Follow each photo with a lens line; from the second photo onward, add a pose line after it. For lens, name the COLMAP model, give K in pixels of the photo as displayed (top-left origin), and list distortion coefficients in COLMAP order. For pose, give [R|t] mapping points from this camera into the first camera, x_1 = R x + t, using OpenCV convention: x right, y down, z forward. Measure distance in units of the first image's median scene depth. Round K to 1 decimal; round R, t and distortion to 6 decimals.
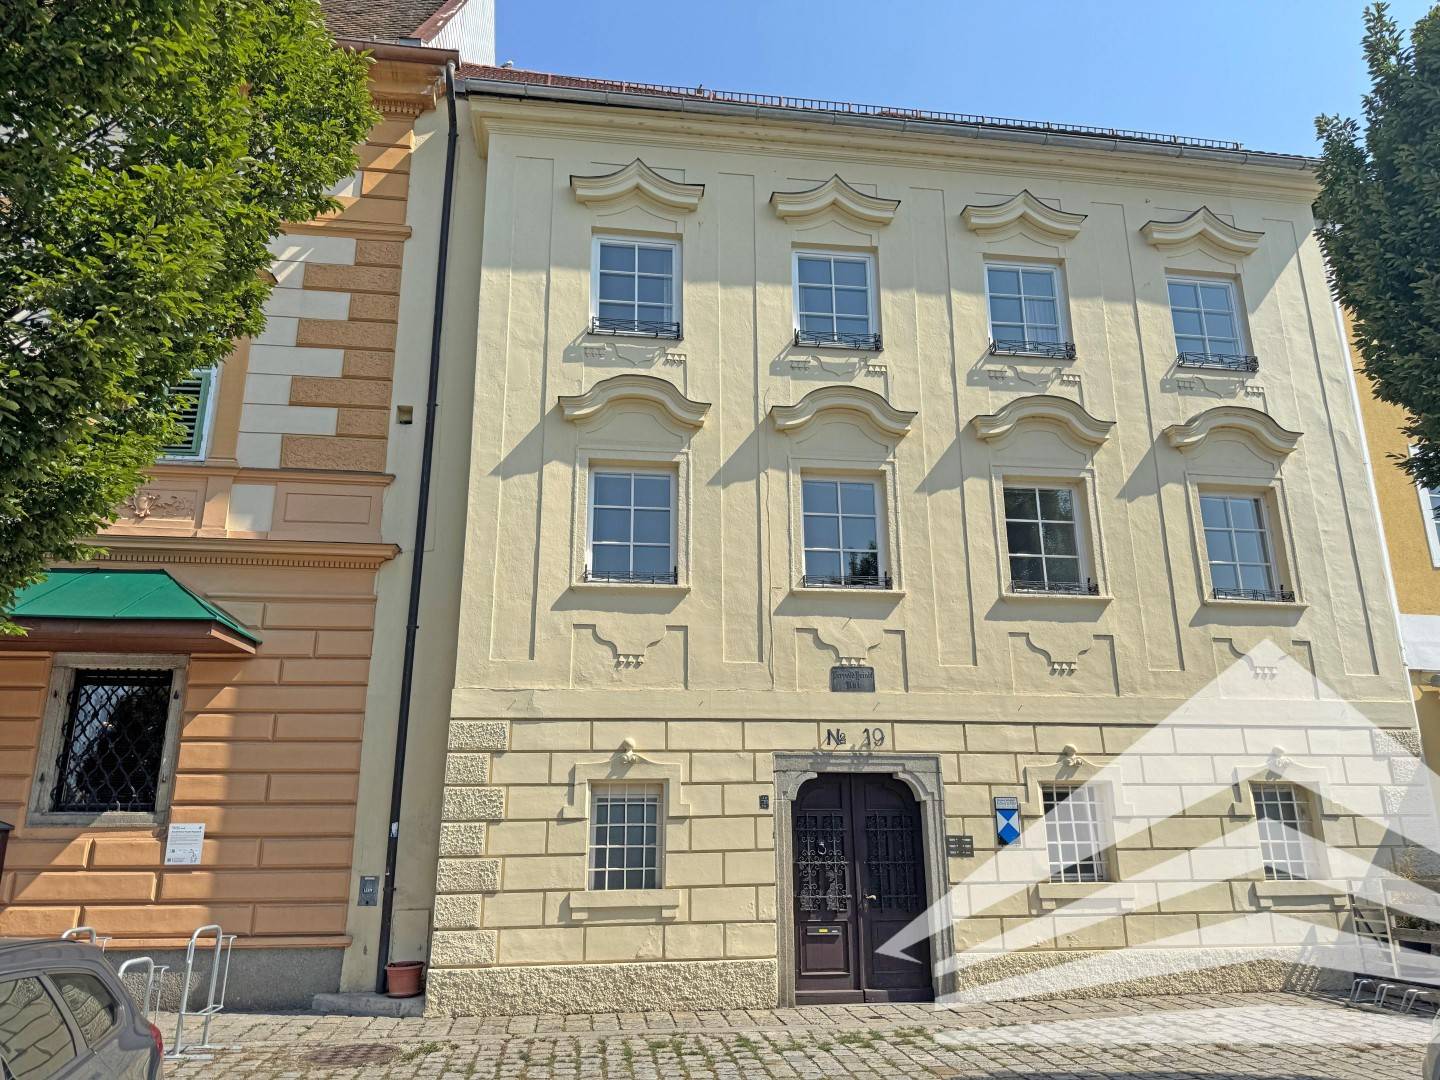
lens RADIAL K [[1029.3, 0, 720.0], [0, 1029.3, 540.0], [0, 0, 1]] dist [0.041889, -0.052863]
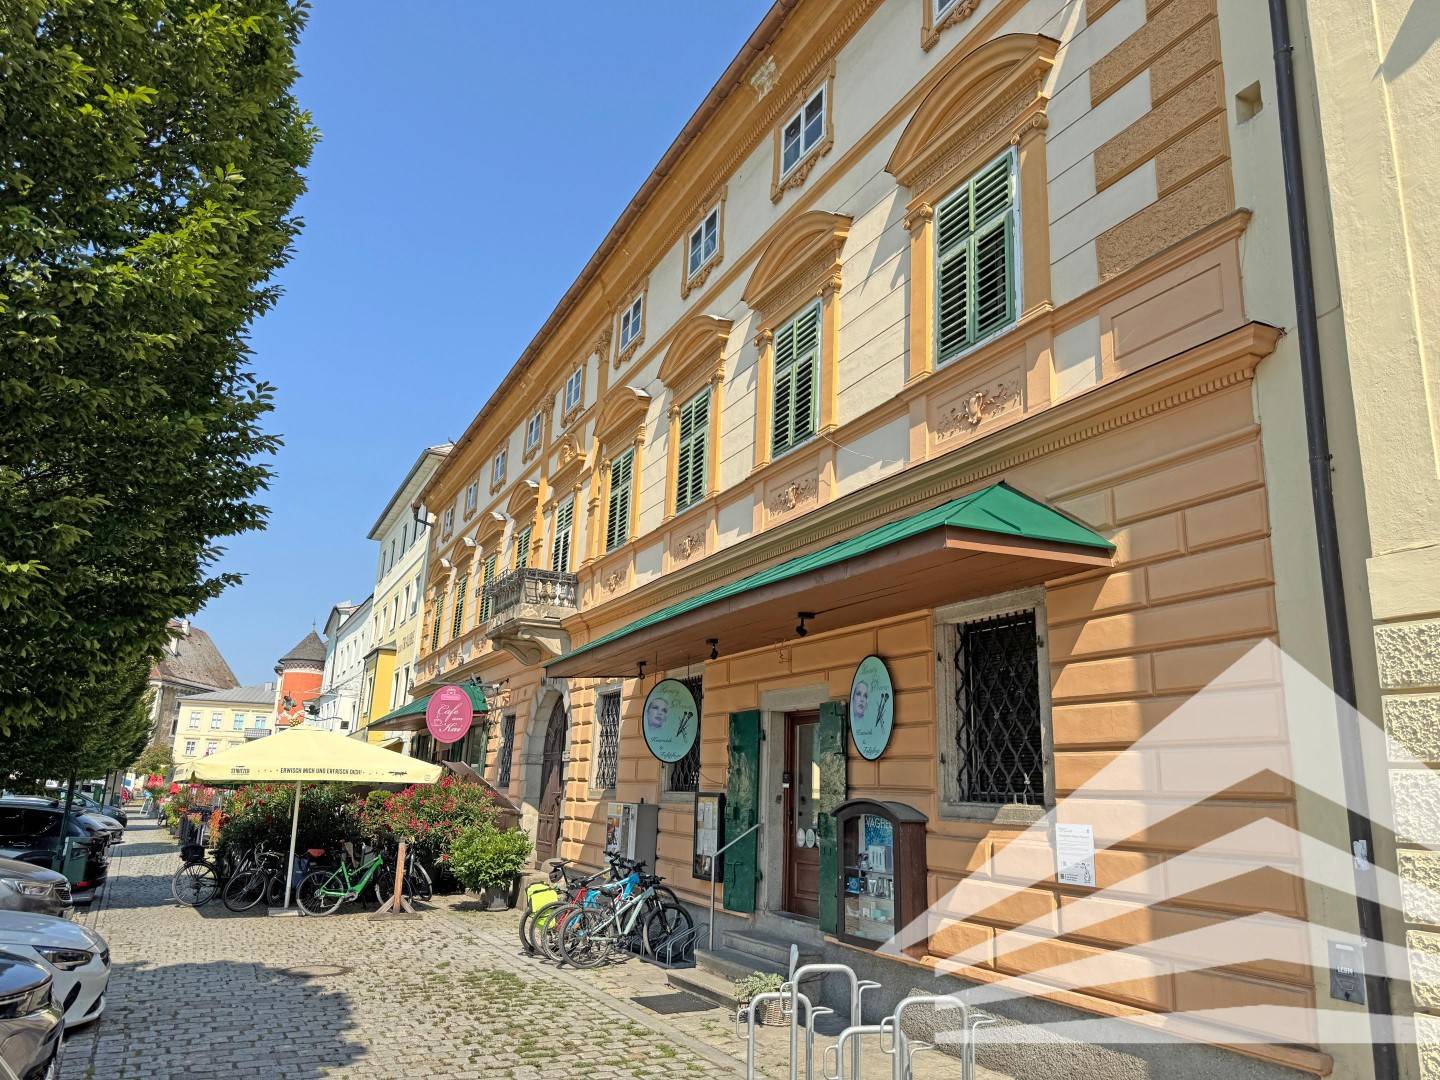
lens RADIAL K [[1029.3, 0, 720.0], [0, 1029.3, 540.0], [0, 0, 1]] dist [0.041889, -0.052863]
pose [[0.295593, -0.211737, -0.931554, 0.086706], [0.221475, 0.963750, -0.148778, 0.137872], [0.929287, -0.162338, 0.331772, 0.566855]]
